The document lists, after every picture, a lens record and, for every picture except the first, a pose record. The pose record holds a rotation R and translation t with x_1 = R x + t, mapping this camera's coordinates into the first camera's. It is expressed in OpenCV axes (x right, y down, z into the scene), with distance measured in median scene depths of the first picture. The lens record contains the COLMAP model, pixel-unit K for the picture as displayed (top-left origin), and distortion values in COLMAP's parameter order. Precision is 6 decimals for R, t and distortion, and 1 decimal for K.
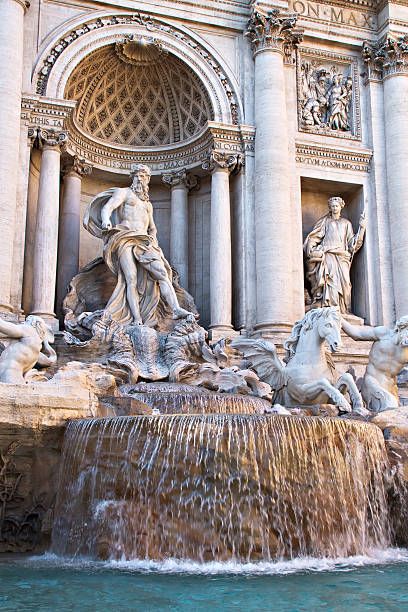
lens RADIAL K [[733.2, 0, 202.5], [0, 733.2, 317.4], [0, 0, 1]] dist [-0.022876, 0.061505]
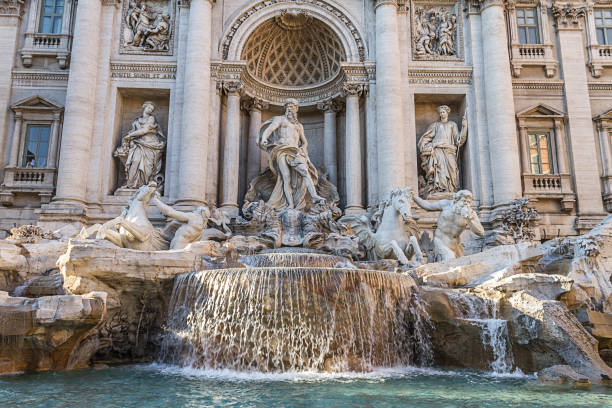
lens RADIAL K [[495.8, 0, 300.8], [0, 495.8, 209.5], [0, 0, 1]] dist [0.075739, -0.094763]
pose [[0.961908, -0.053800, -0.268028, 0.175536], [0.055933, 0.998434, 0.000321, 0.011272], [0.267591, -0.015300, 0.963411, 0.047314]]
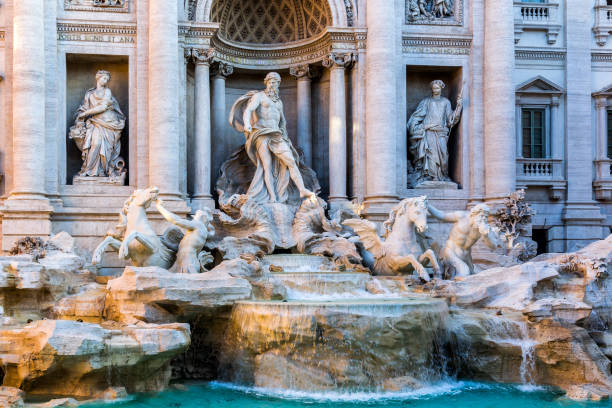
lens RADIAL K [[690.1, 0, 203.3], [0, 690.1, 263.6], [0, 0, 1]] dist [0.007425, 0.012453]
pose [[0.983048, -0.006053, -0.183249, 0.013998], [0.044769, 0.977127, 0.207892, -0.129994], [0.177799, -0.212572, 0.960833, -0.219366]]
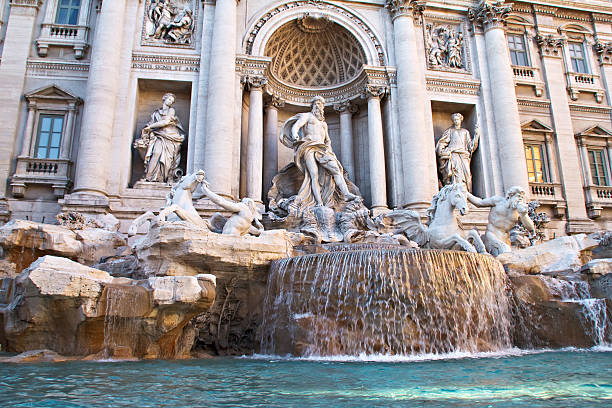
lens RADIAL K [[500.4, 0, 298.6], [0, 500.4, 206.6], [0, 0, 1]] dist [-0.158615, 0.085231]
pose [[0.990394, -0.040826, -0.132107, -0.001712], [0.036500, 0.998720, -0.035007, 0.037985], [0.133367, 0.029848, 0.990617, 0.034516]]
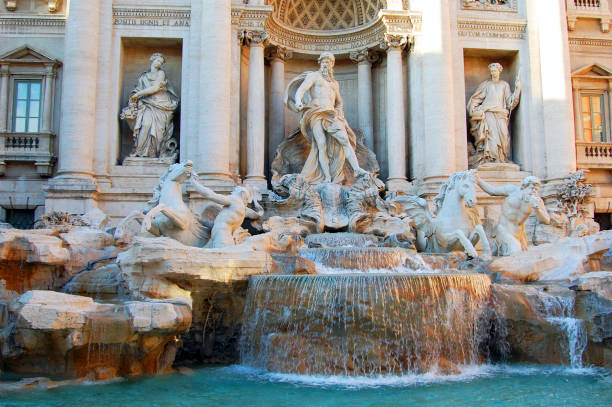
lens RADIAL K [[644.5, 0, 311.2], [0, 644.5, 205.0], [0, 0, 1]] dist [-0.117977, 0.048046]
pose [[0.979030, -0.026535, -0.201981, 0.097760], [0.049202, 0.992928, 0.108045, -0.065018], [0.197685, -0.115717, 0.973412, -0.091607]]
